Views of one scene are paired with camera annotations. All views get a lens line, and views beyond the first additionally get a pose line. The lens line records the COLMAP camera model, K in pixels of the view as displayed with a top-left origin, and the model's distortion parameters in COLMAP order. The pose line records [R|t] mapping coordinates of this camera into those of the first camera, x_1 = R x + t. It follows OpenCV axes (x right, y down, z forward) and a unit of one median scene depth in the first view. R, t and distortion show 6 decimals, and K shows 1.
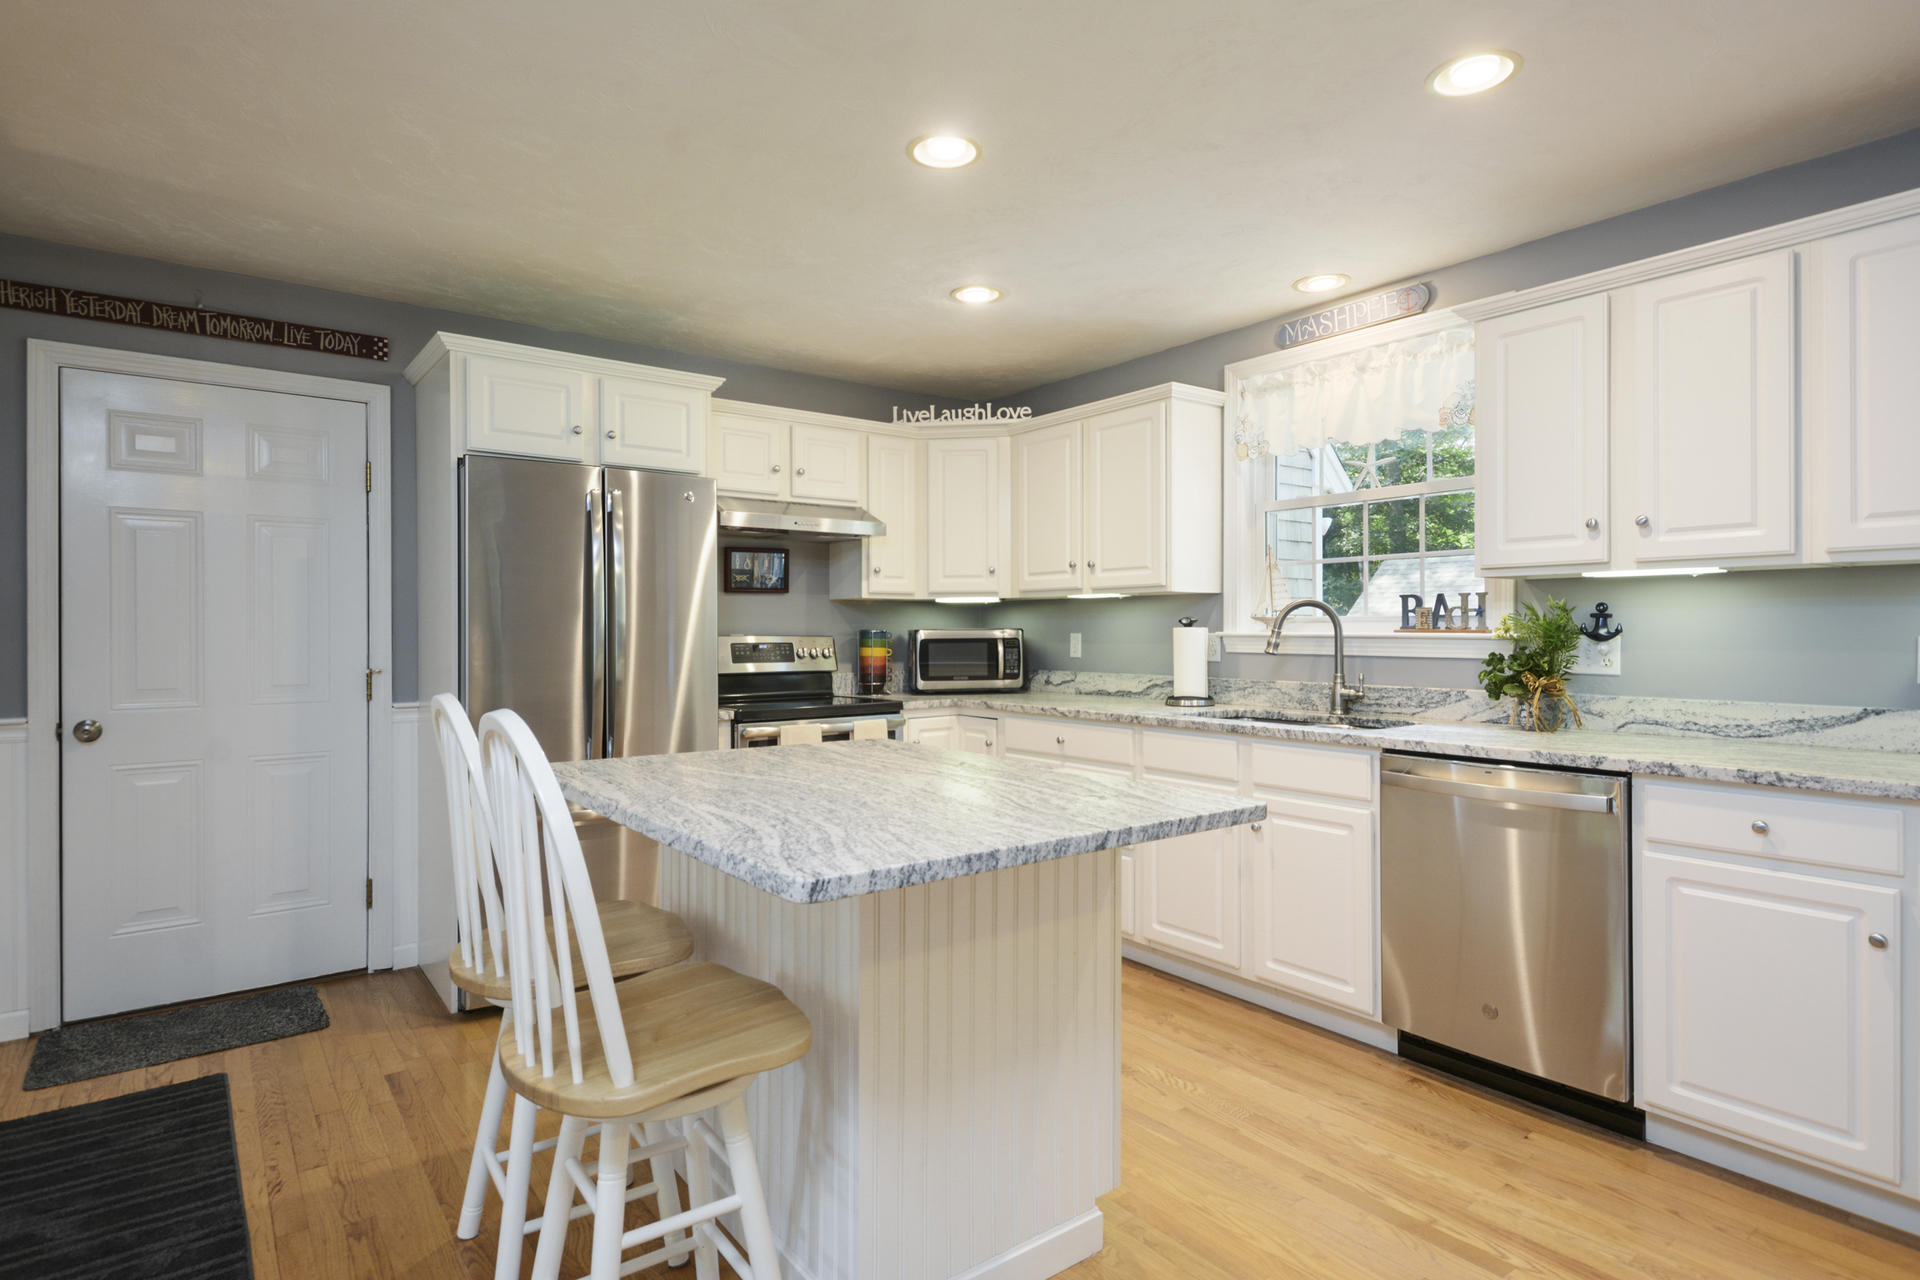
lens RADIAL K [[991.3, 0, 955.7], [0, 991.3, 639.3], [0, 0, 1]] dist [0.003445, -0.000051]
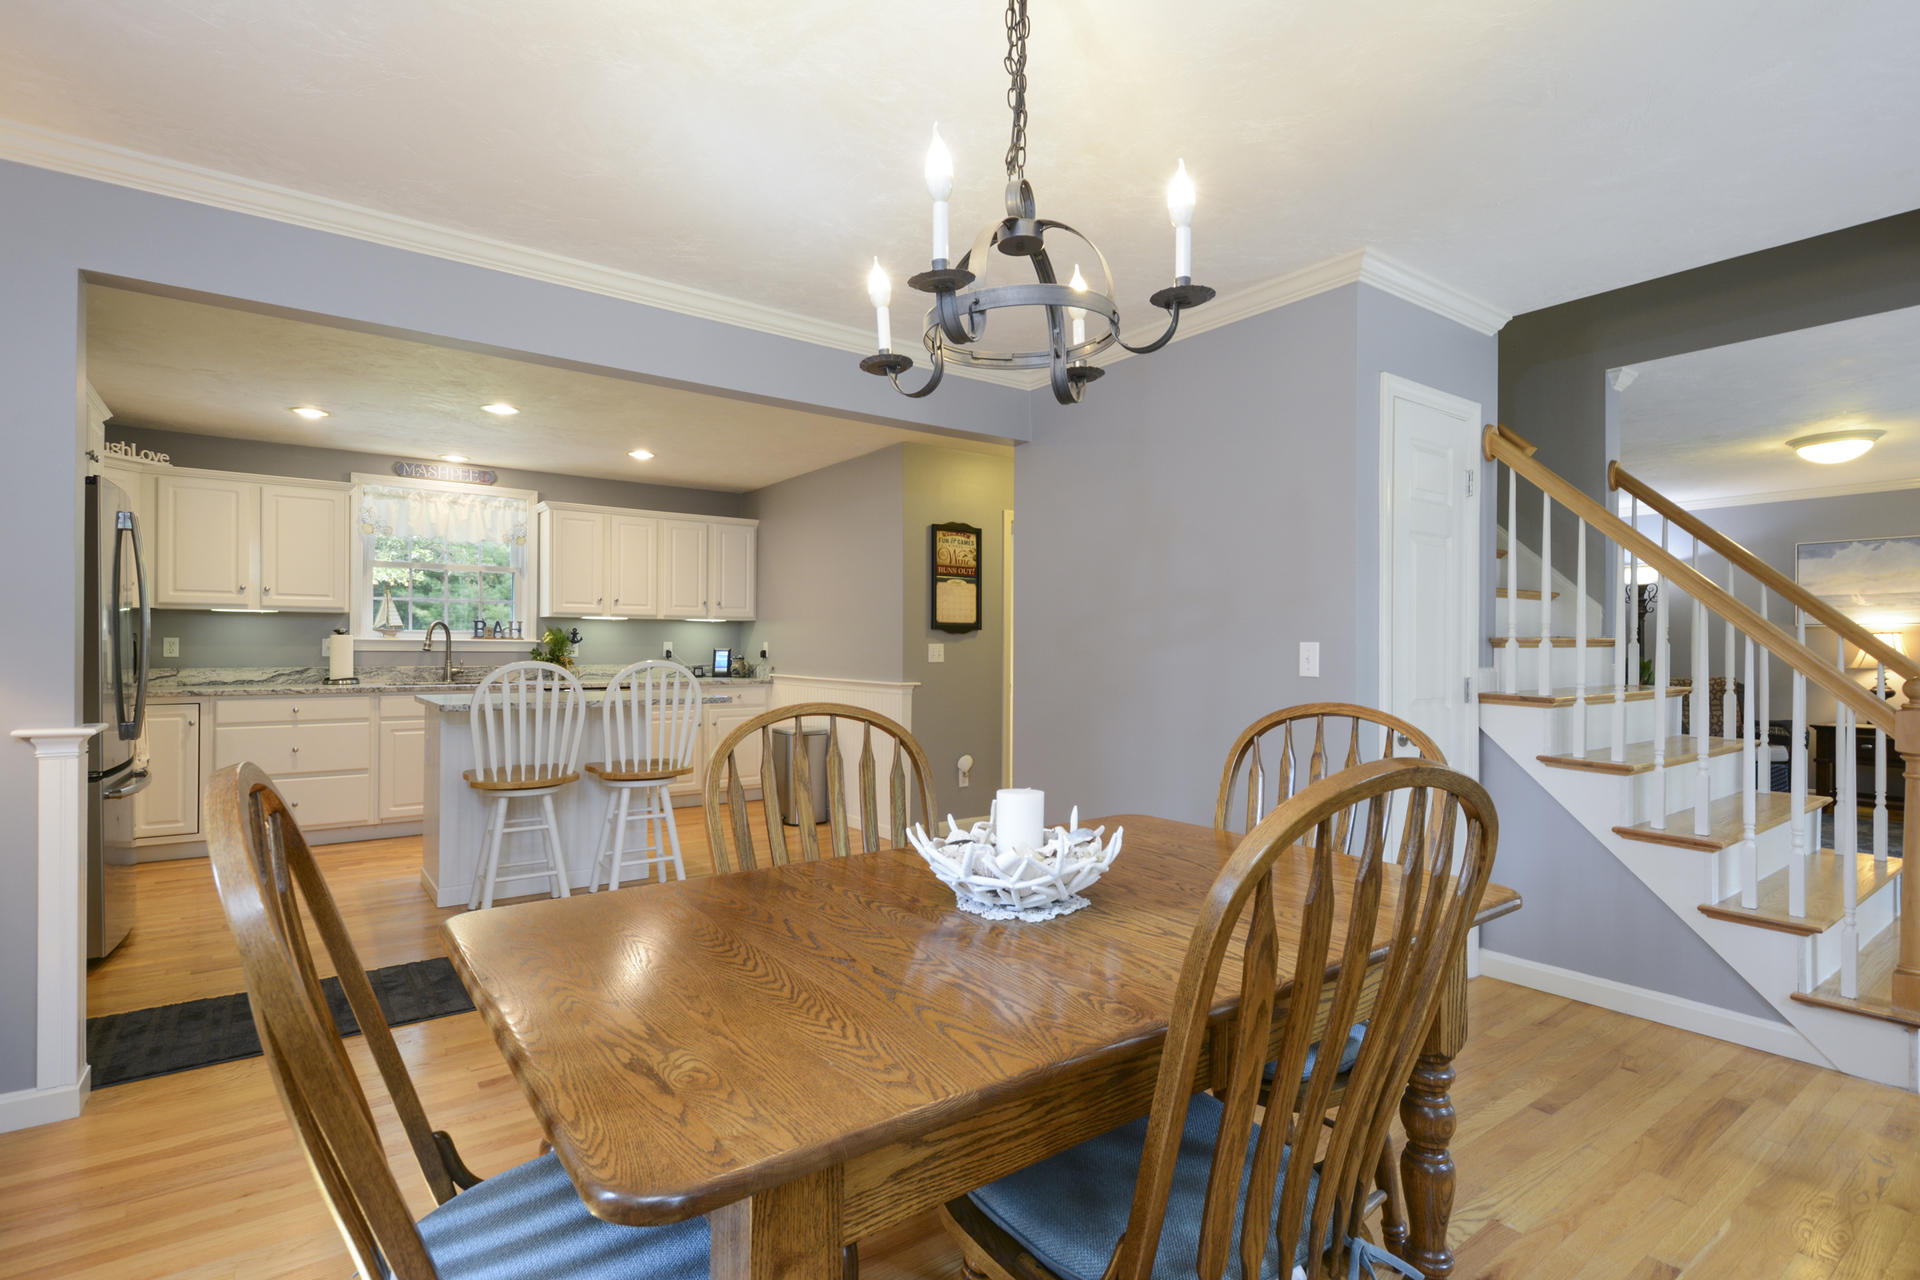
lens RADIAL K [[930.7, 0, 959.3], [0, 930.7, 644.2], [0, 0, 1]] dist [0.001047, 0.000135]
pose [[0.017210, 0.004562, 0.999841, -1.384266], [0.003900, 0.999982, -0.004630, 0.015247], [-0.999844, 0.003979, 0.017191, -0.011571]]
